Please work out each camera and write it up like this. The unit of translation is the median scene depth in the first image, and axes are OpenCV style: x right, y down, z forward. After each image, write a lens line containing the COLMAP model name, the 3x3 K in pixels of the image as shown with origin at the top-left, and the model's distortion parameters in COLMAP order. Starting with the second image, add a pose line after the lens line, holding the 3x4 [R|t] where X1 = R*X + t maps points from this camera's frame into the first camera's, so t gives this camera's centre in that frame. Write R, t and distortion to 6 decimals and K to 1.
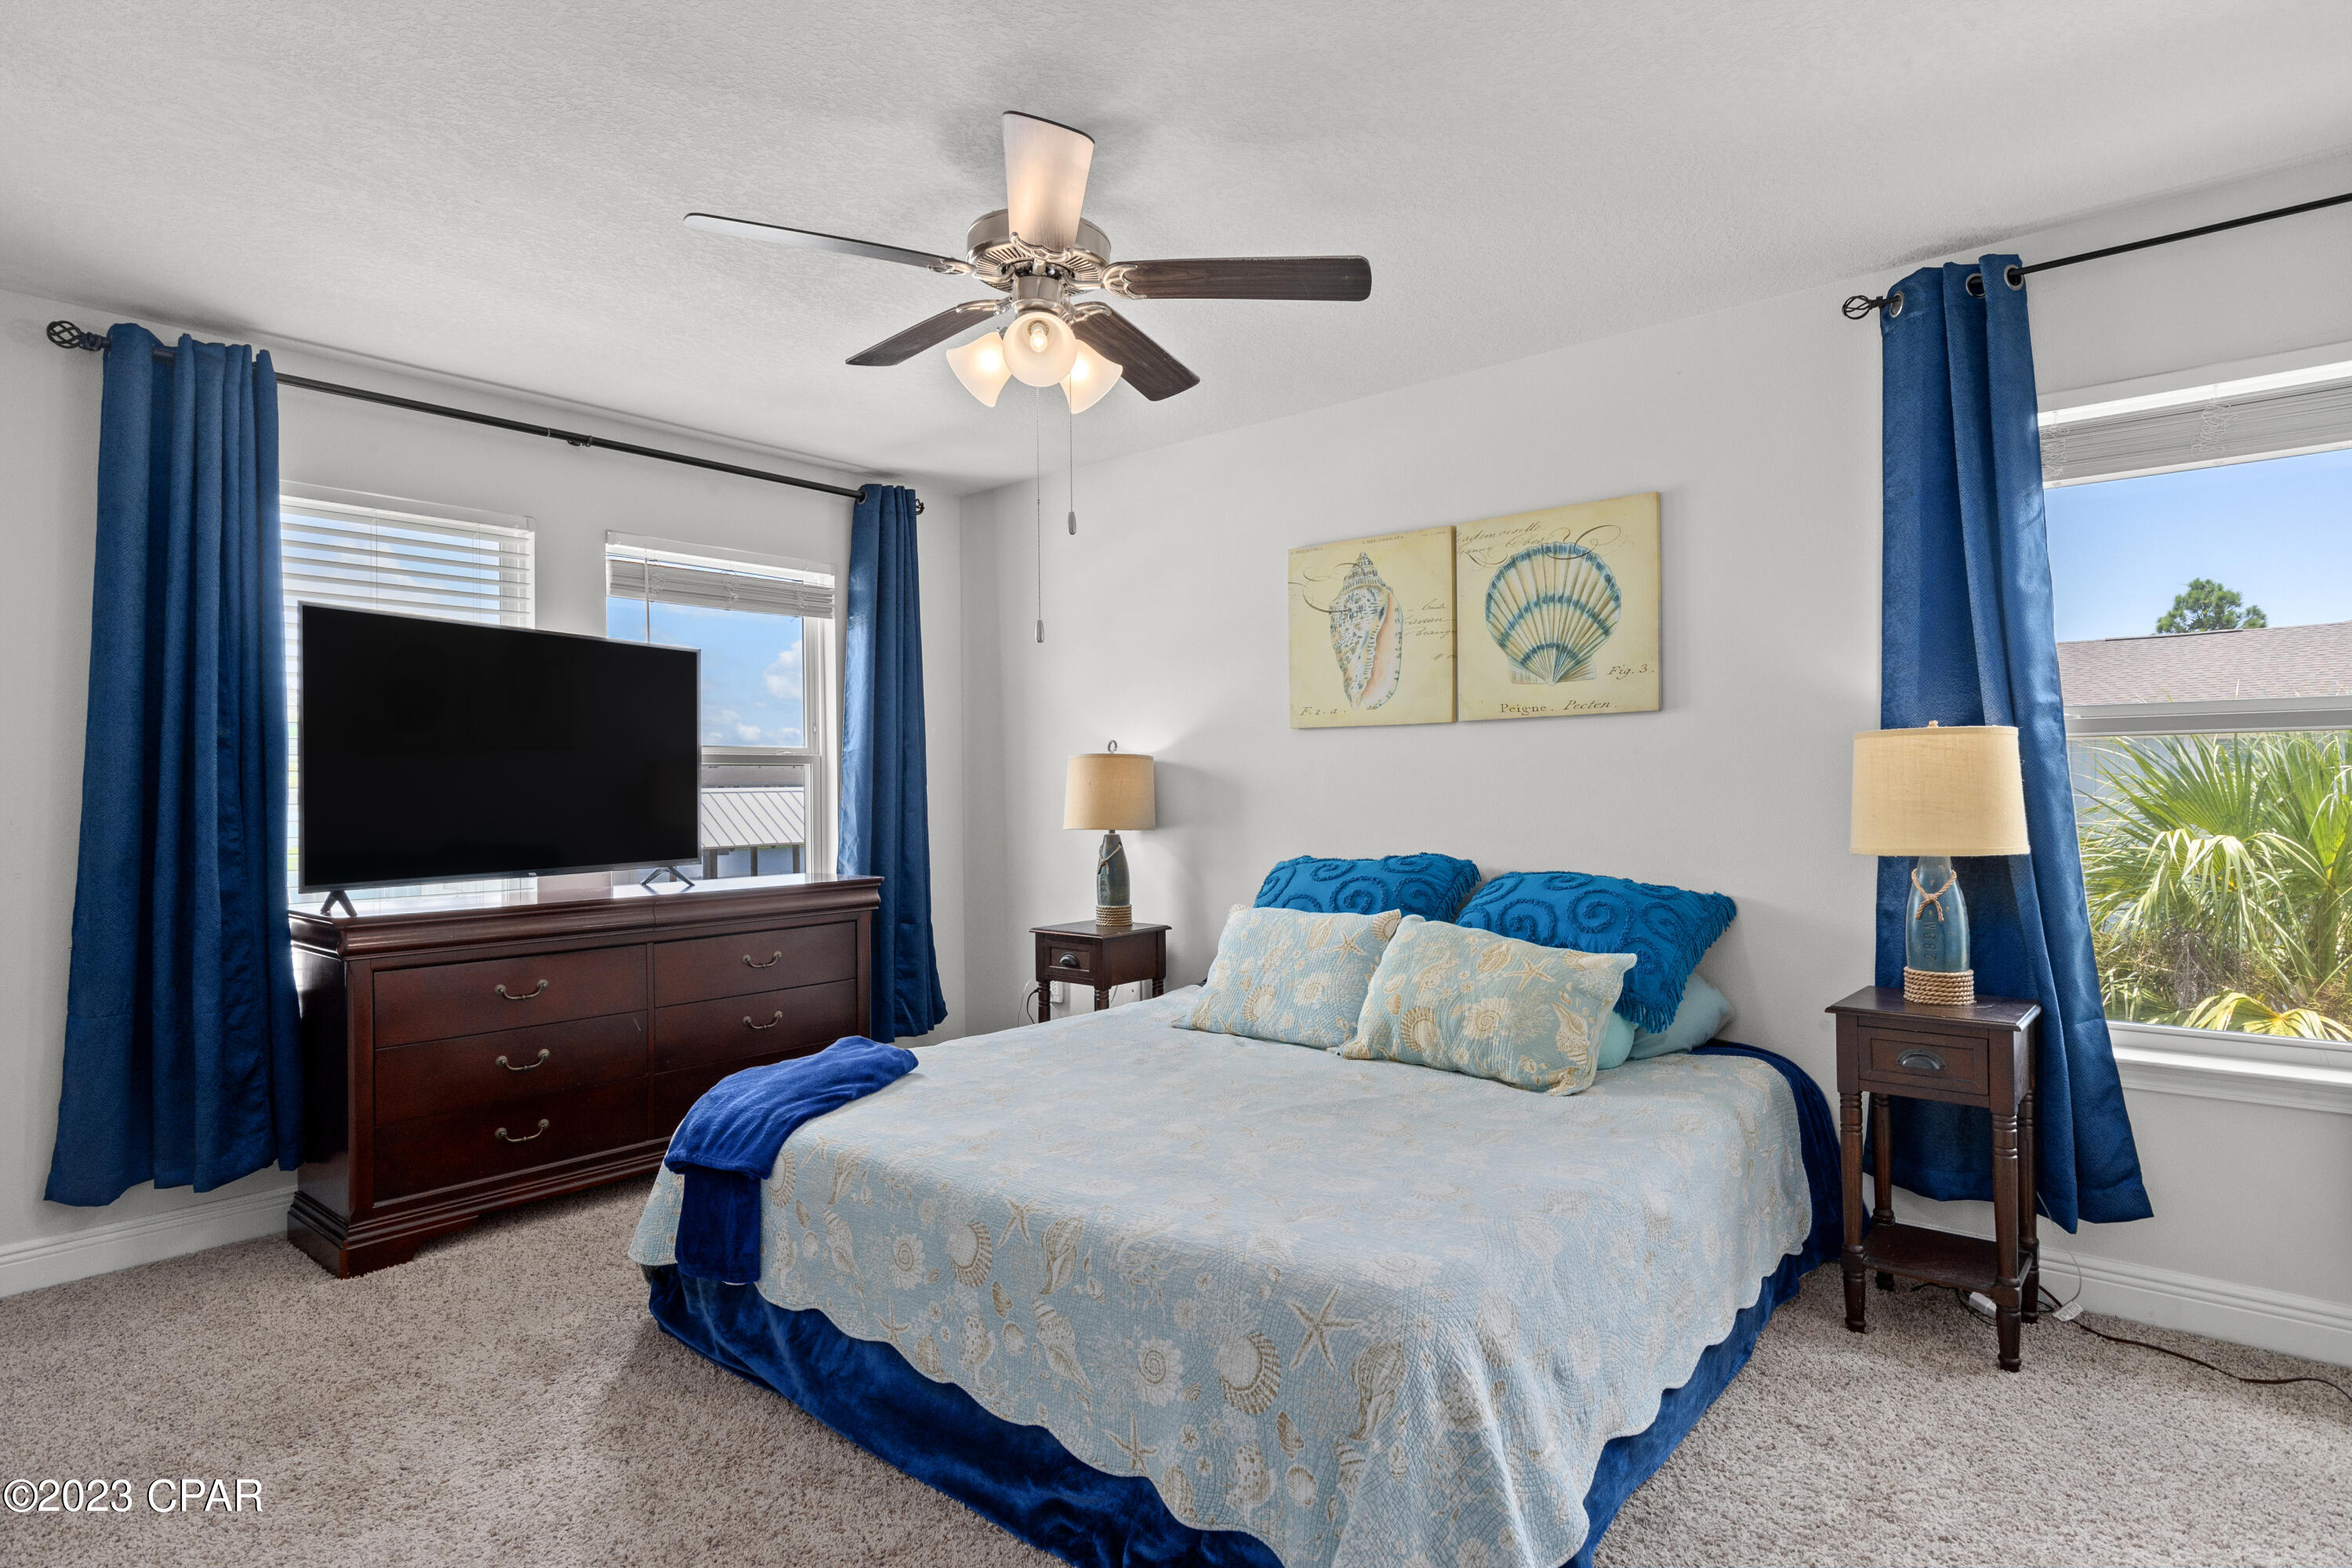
lens RADIAL K [[1240.2, 0, 1190.0], [0, 1240.2, 770.2], [0, 0, 1]] dist [-0.002060, -0.000269]
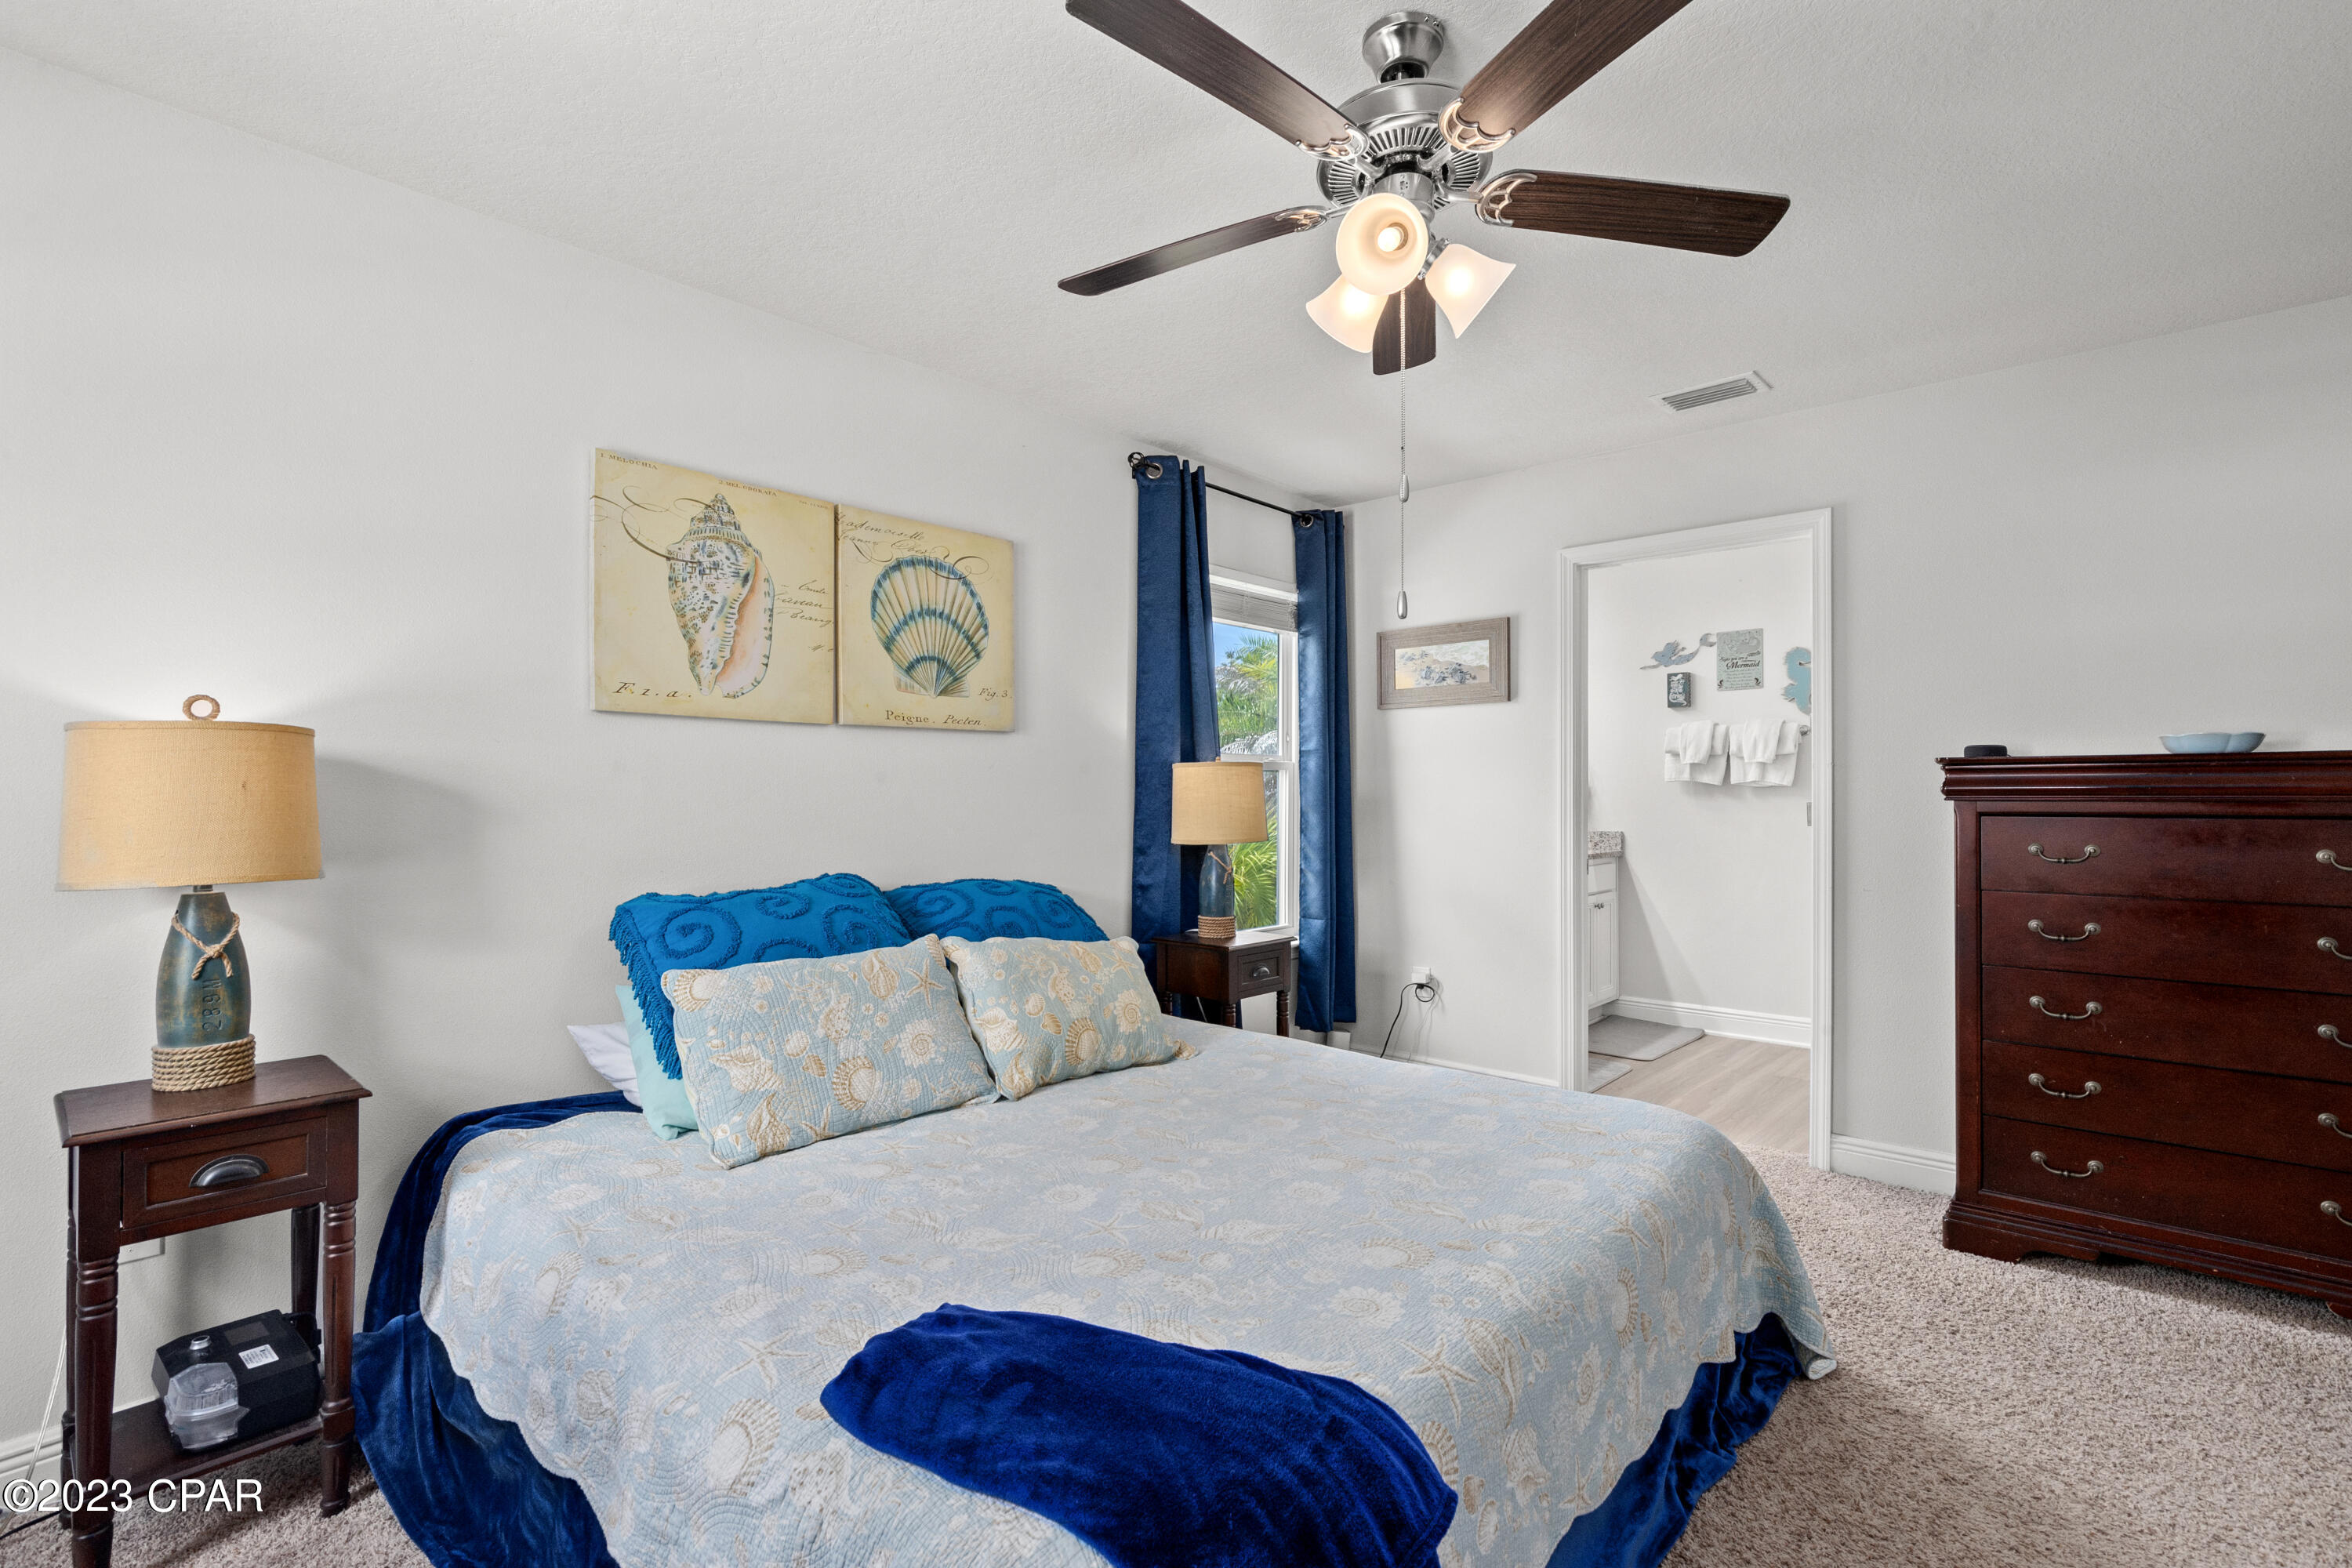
lens RADIAL K [[1062.1, 0, 1186.4], [0, 1062.1, 784.6], [0, 0, 1]] dist [-0.002663, -0.000094]
pose [[0.040093, 0.019228, 0.999011, -0.560312], [-0.013071, 0.999739, -0.018718, 0.015850], [-0.999110, -0.012307, 0.040334, 0.748890]]
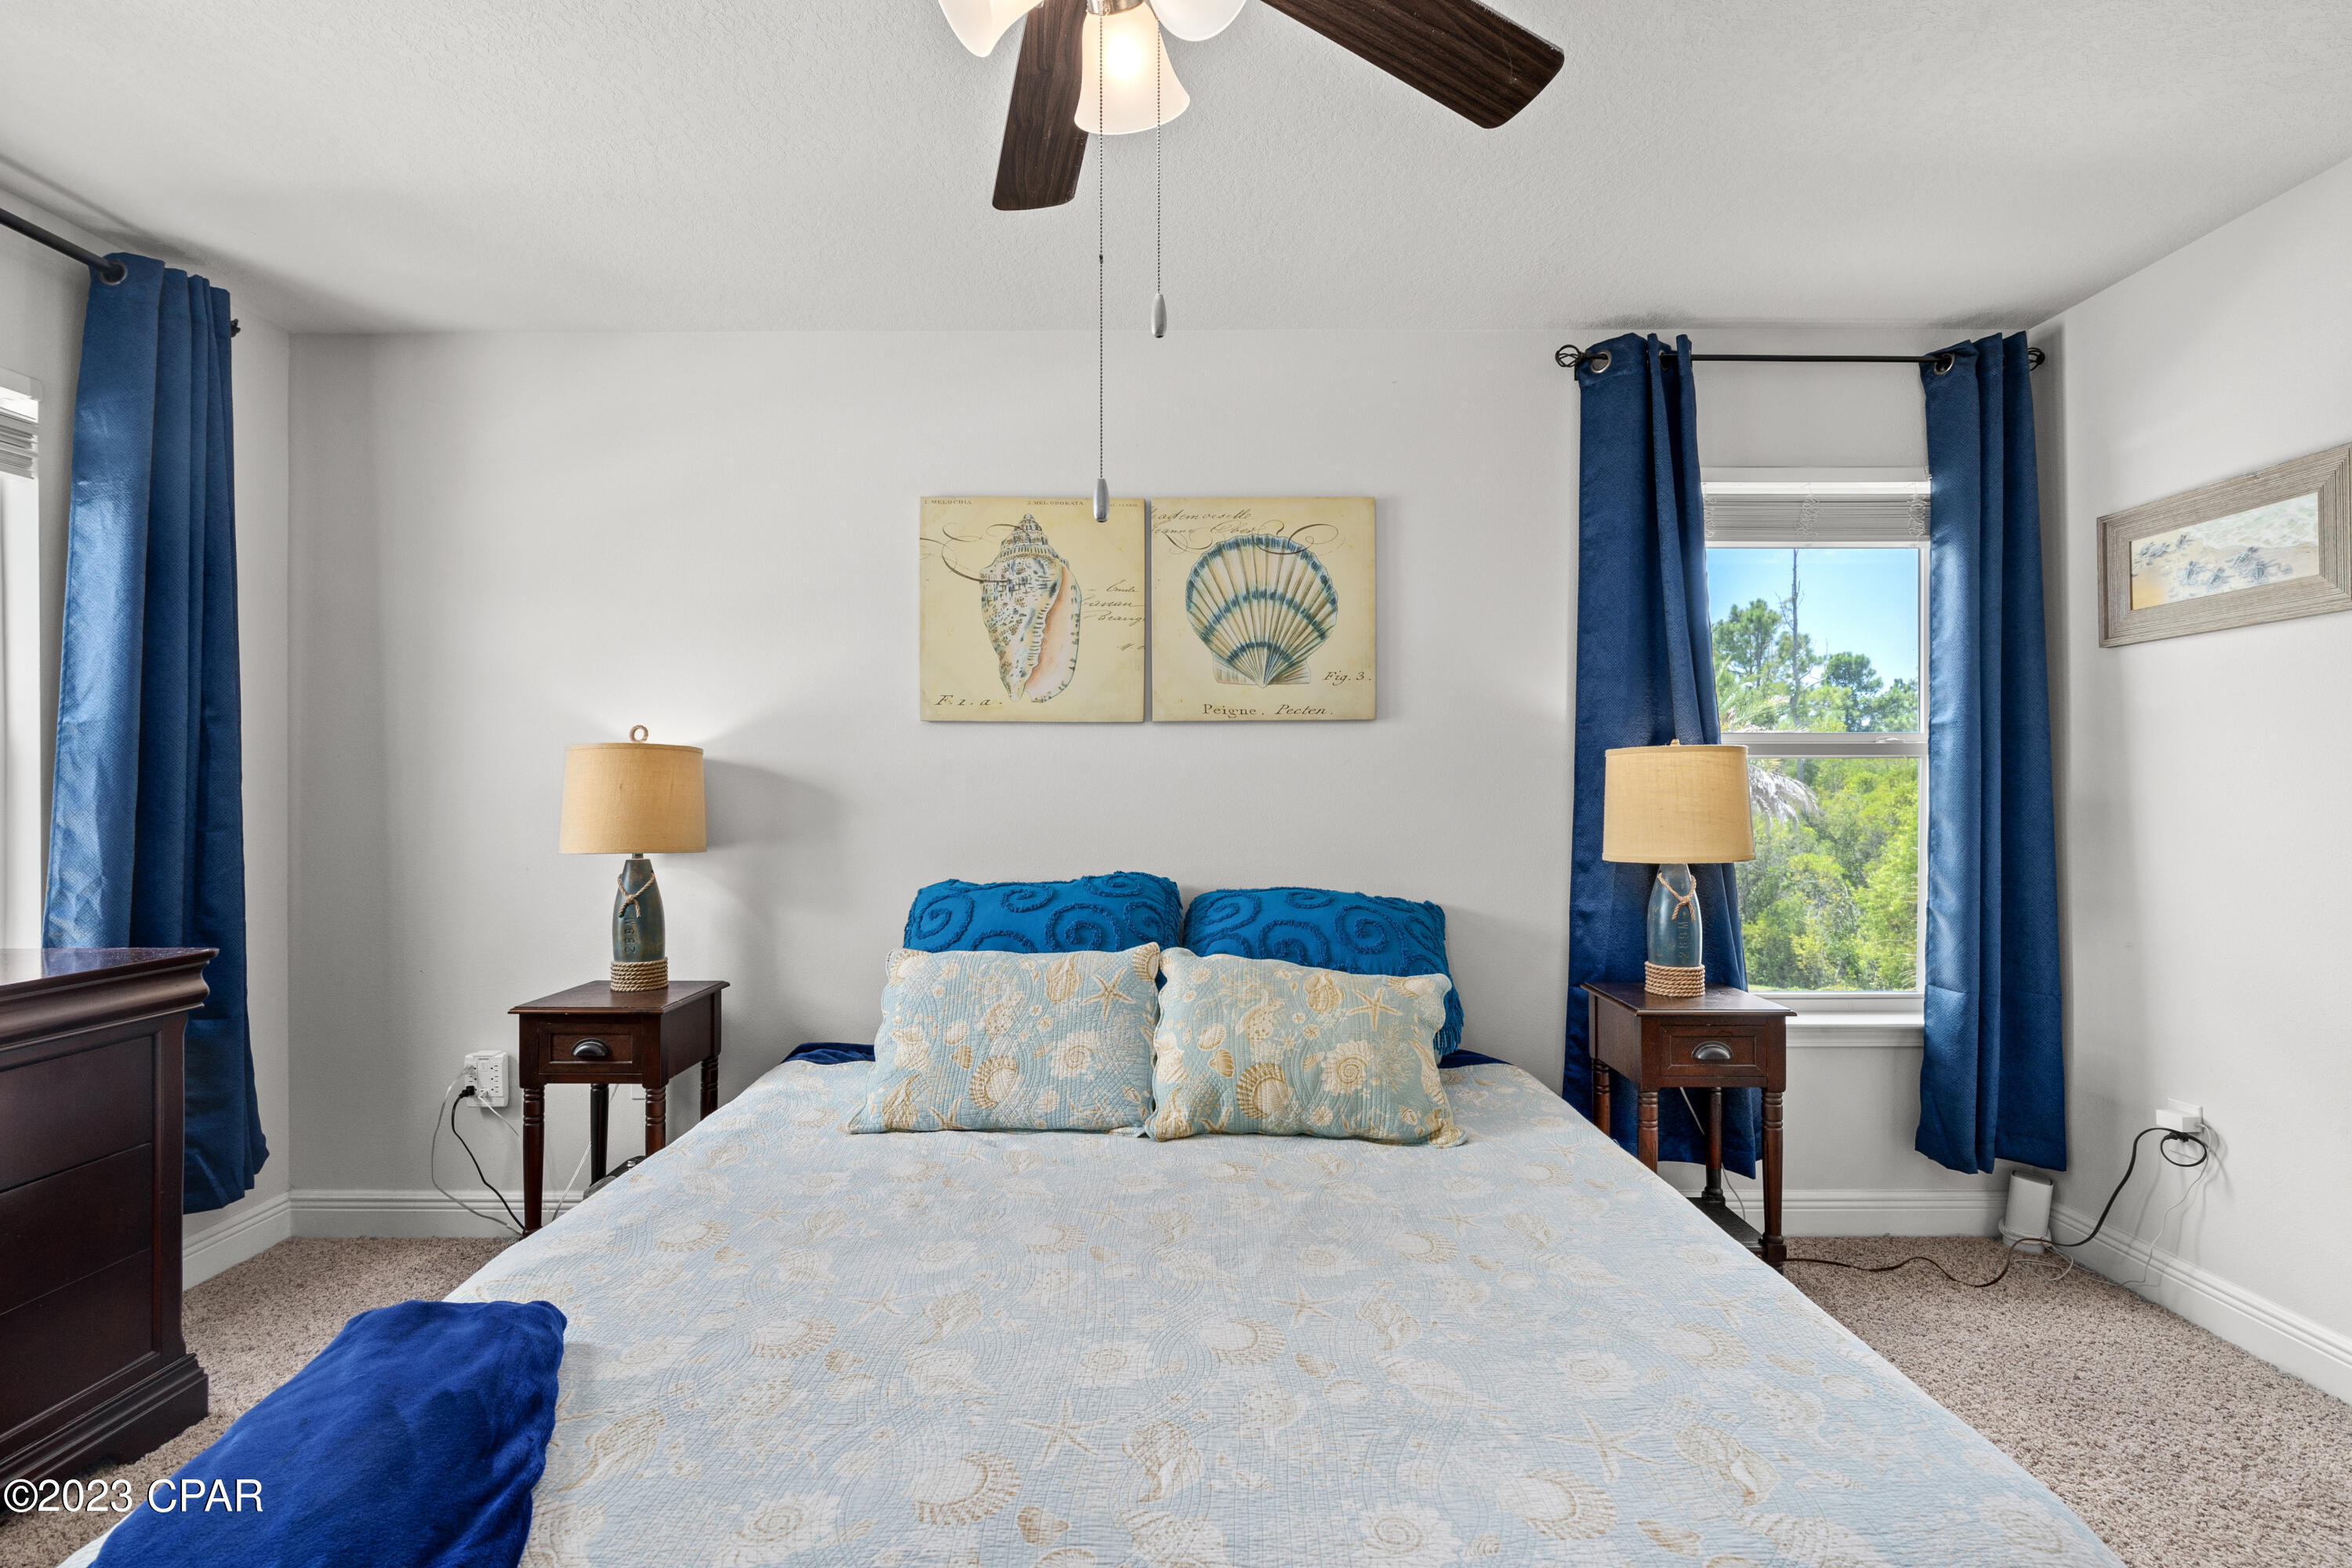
lens RADIAL K [[1062.1, 0, 1186.4], [0, 1062.1, 784.6], [0, 0, 1]] dist [-0.002663, -0.000094]
pose [[0.767669, 0.013320, 0.640709, -0.259286], [-0.015760, 0.999874, -0.001904, 0.006912], [-0.640653, -0.008636, 0.767782, 0.418830]]
